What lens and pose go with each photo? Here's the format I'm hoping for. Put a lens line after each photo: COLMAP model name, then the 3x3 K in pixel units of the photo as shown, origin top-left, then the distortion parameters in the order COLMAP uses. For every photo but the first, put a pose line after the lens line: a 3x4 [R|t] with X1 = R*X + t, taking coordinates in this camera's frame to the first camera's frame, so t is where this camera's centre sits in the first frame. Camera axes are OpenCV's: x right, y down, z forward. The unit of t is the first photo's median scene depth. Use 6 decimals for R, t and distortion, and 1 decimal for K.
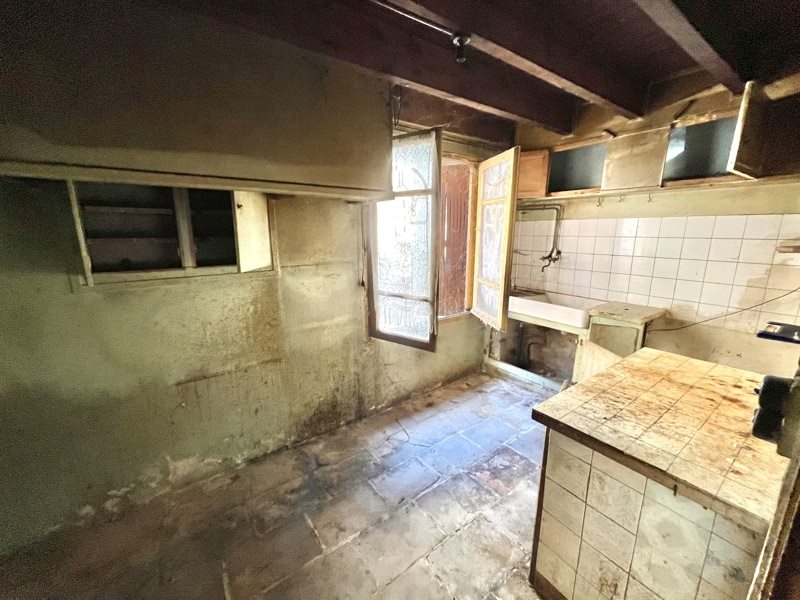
lens RADIAL K [[323.5, 0, 398.5], [0, 323.5, 298.6], [0, 0, 1]] dist [-0.000665, 0.000090]
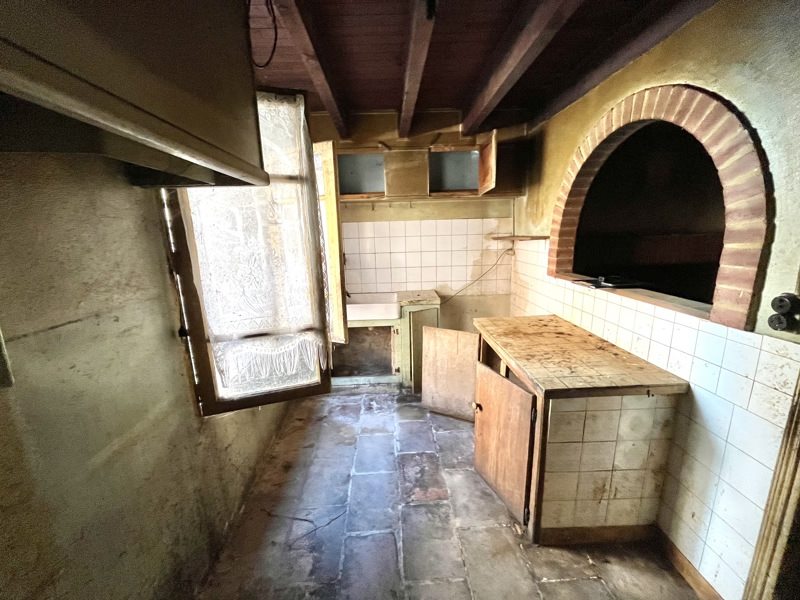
lens RADIAL K [[323.5, 0, 397.8], [0, 323.5, 299.6], [0, 0, 1]] dist [-0.000665, 0.000090]
pose [[0.561190, -0.185964, 0.806526, -0.391484], [0.200960, 0.975889, 0.085184, -0.084046], [-0.802920, 0.114275, 0.585030, 0.418298]]
